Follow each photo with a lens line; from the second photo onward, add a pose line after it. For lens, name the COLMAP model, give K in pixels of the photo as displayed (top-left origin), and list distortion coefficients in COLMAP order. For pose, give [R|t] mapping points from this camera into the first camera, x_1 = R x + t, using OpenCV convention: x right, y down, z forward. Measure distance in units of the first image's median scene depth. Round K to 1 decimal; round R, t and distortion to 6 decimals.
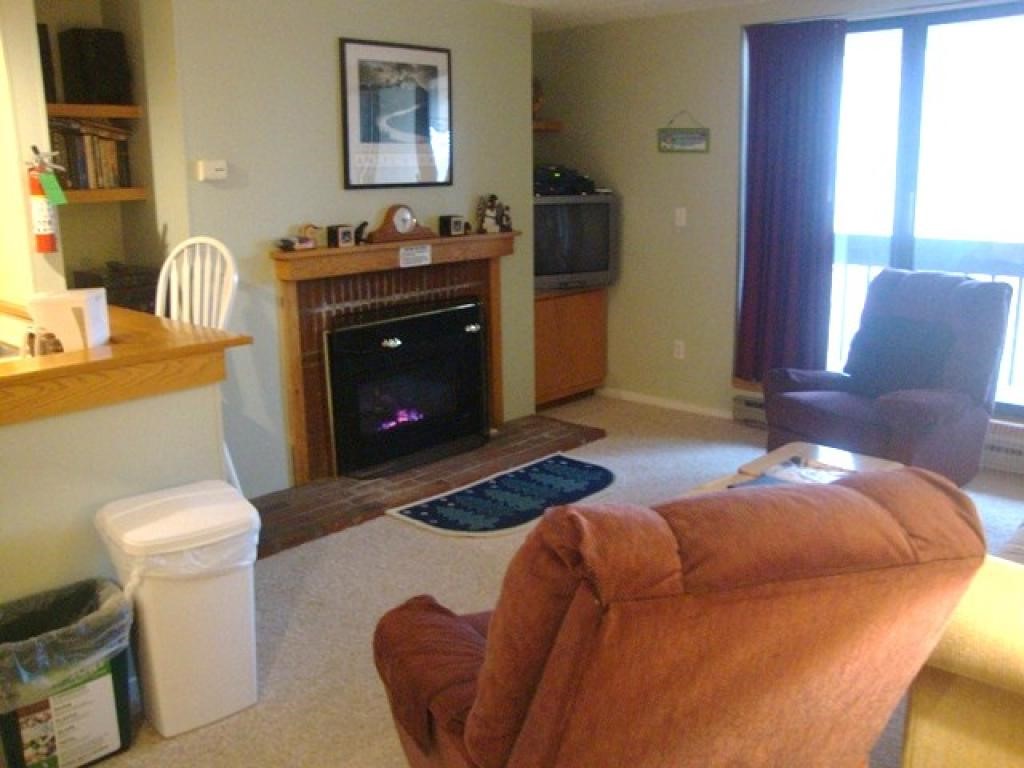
lens RADIAL K [[927.7, 0, 509.0], [0, 927.7, 382.2], [0, 0, 1]] dist [-0.149440, 0.094136]
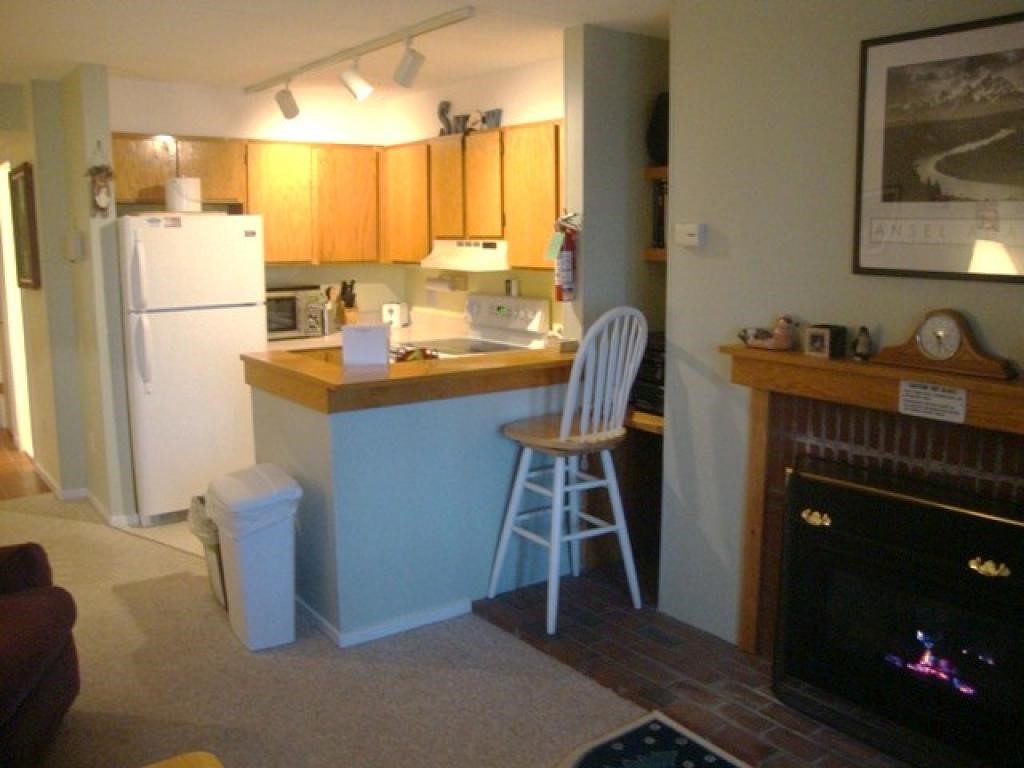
lens RADIAL K [[927.7, 0, 505.9], [0, 927.7, 394.0], [0, 0, 1]] dist [-0.149440, 0.094136]
pose [[-0.187264, 0.190485, -0.963664, 0.495597], [-0.216174, 0.948977, 0.229590, -0.219552], [0.958228, 0.251313, -0.136532, 0.857934]]
